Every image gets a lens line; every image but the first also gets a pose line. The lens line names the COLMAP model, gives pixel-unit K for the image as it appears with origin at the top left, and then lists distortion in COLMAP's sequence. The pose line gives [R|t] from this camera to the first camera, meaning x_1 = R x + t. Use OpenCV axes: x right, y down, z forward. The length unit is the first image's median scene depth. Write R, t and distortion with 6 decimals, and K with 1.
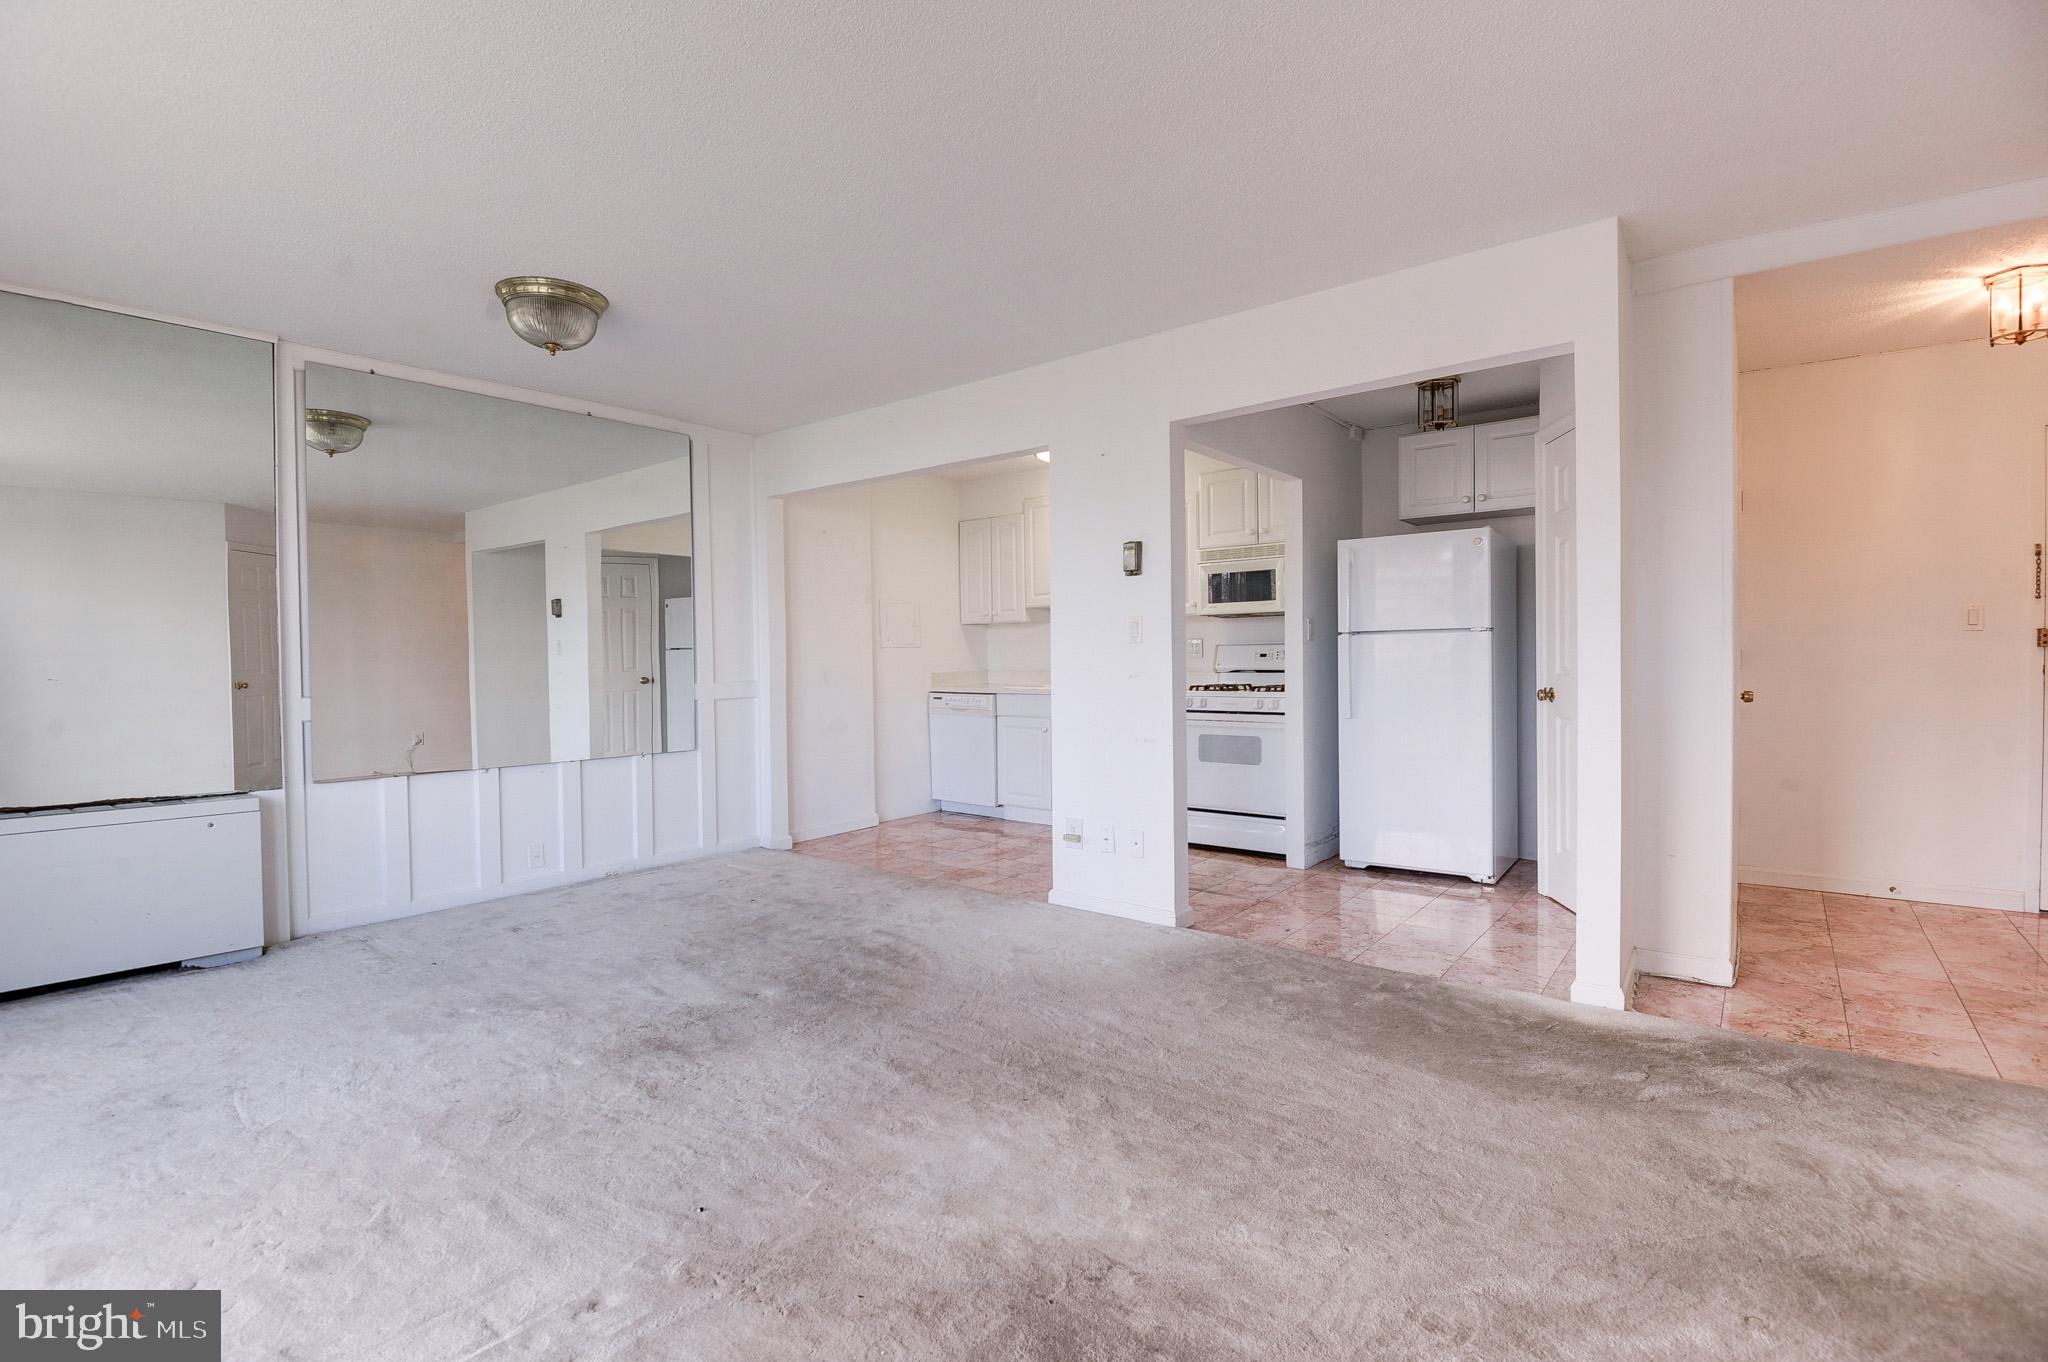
lens RADIAL K [[947.3, 0, 1044.5], [0, 947.3, 675.0], [0, 0, 1]] dist [-0.002531, -0.011103]
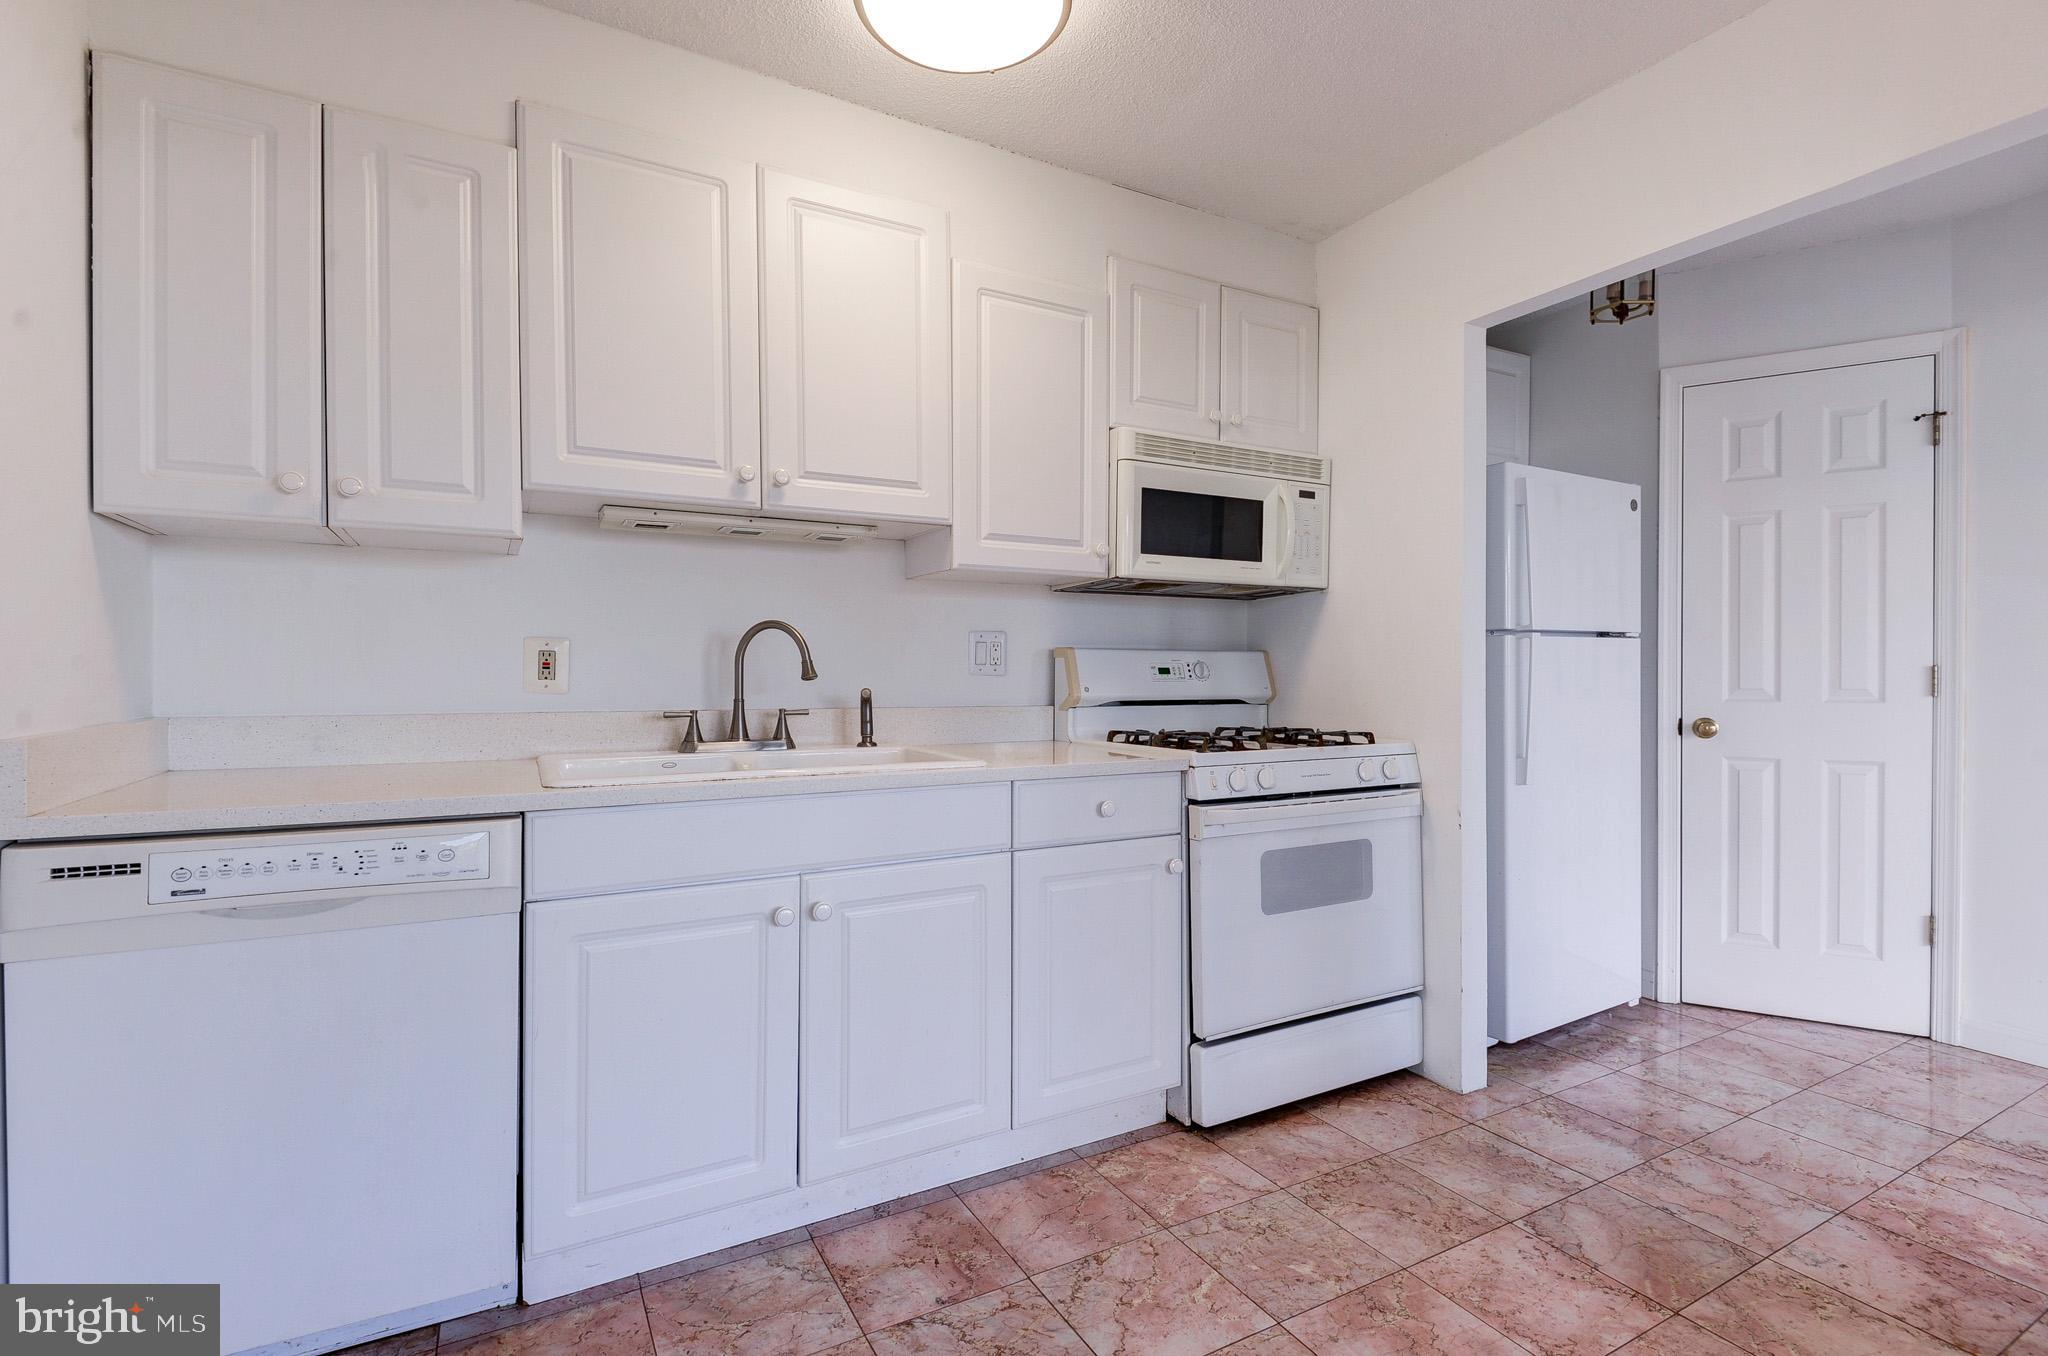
lens RADIAL K [[947.3, 0, 992.2], [0, 947.3, 671.2], [0, 0, 1]] dist [-0.002531, -0.011103]
pose [[0.407741, 0.017333, 0.912933, -0.368062], [0.015332, 0.999549, -0.025825, -0.013935], [-0.912969, 0.024527, 0.407291, 1.295815]]
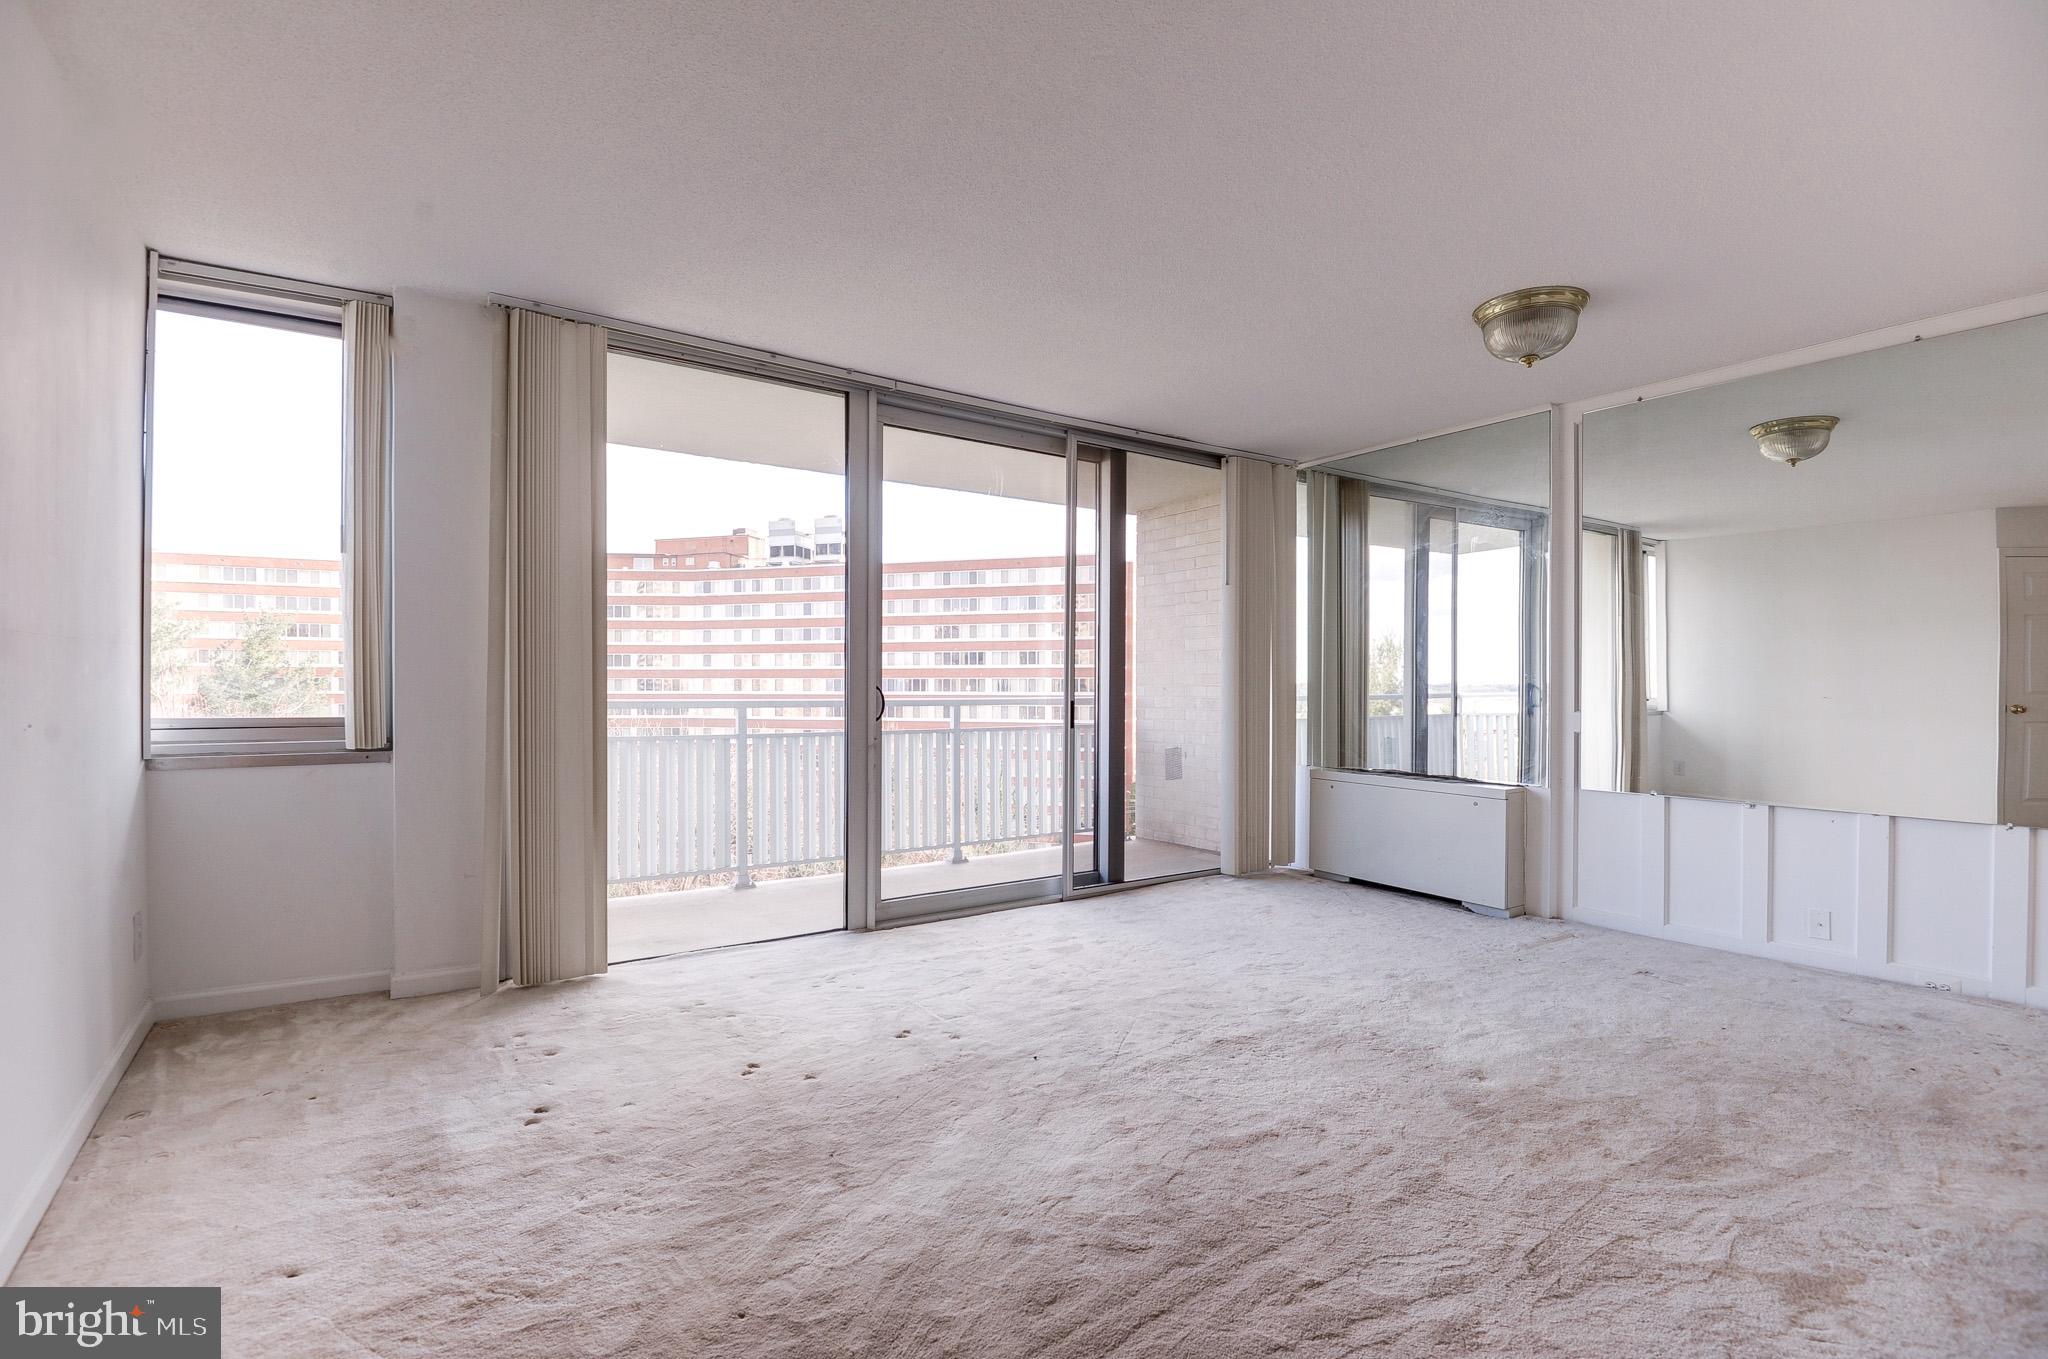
lens RADIAL K [[947.3, 0, 1013.5], [0, 947.3, 691.3], [0, 0, 1]] dist [-0.002531, -0.011103]
pose [[-0.313759, 0.013846, -0.949402, 0.497369], [-0.018552, 0.999613, 0.020709, -0.010480], [0.949321, 0.024111, -0.313381, 0.693545]]
